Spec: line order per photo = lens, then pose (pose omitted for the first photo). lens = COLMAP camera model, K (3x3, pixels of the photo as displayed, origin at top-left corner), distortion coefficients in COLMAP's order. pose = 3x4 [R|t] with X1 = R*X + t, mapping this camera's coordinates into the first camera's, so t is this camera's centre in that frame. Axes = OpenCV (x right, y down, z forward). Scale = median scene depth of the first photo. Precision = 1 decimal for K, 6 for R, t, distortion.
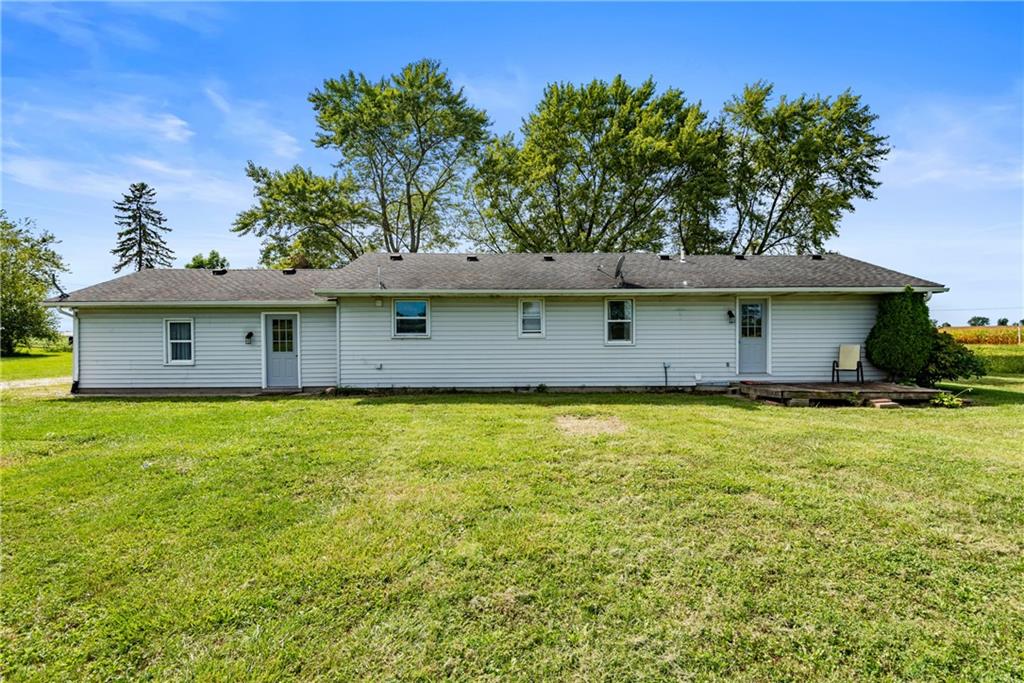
lens RADIAL K [[475.9, 0, 514.1], [0, 475.9, 342.9], [0, 0, 1]] dist [0.016944, -0.002781]
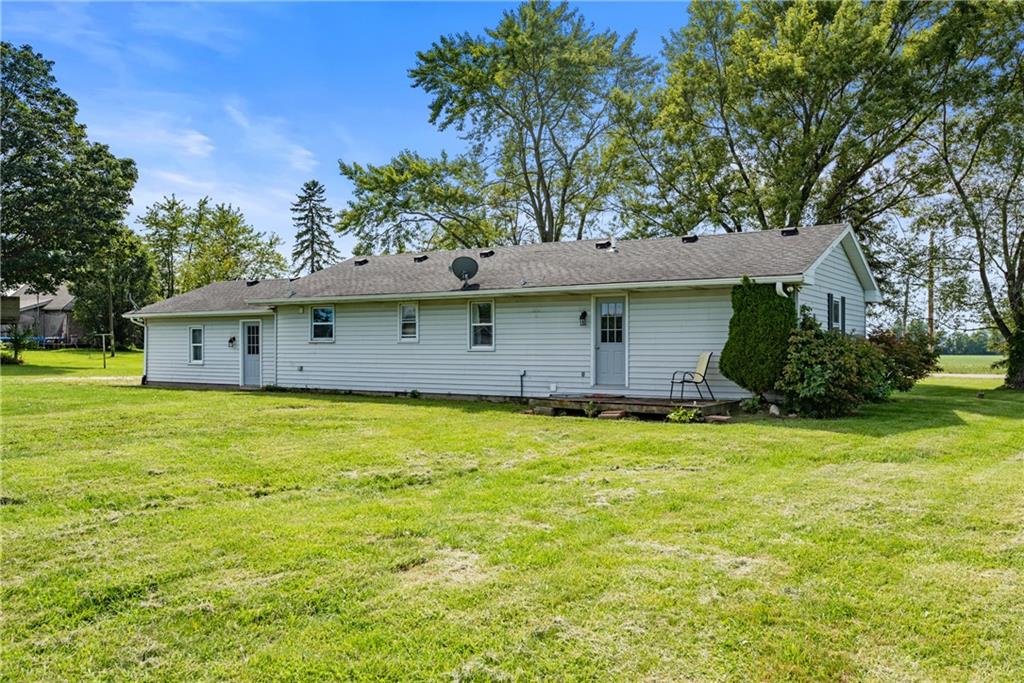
lens RADIAL K [[831.1, 0, 513.0], [0, 831.1, 338.3], [0, 0, 1]] dist [0.007811, 0.000880]
pose [[0.830448, -0.000382, -0.557096, 1.171076], [-0.015483, 0.999598, -0.023765, 0.018136], [0.556881, 0.028361, 0.830108, -0.309200]]
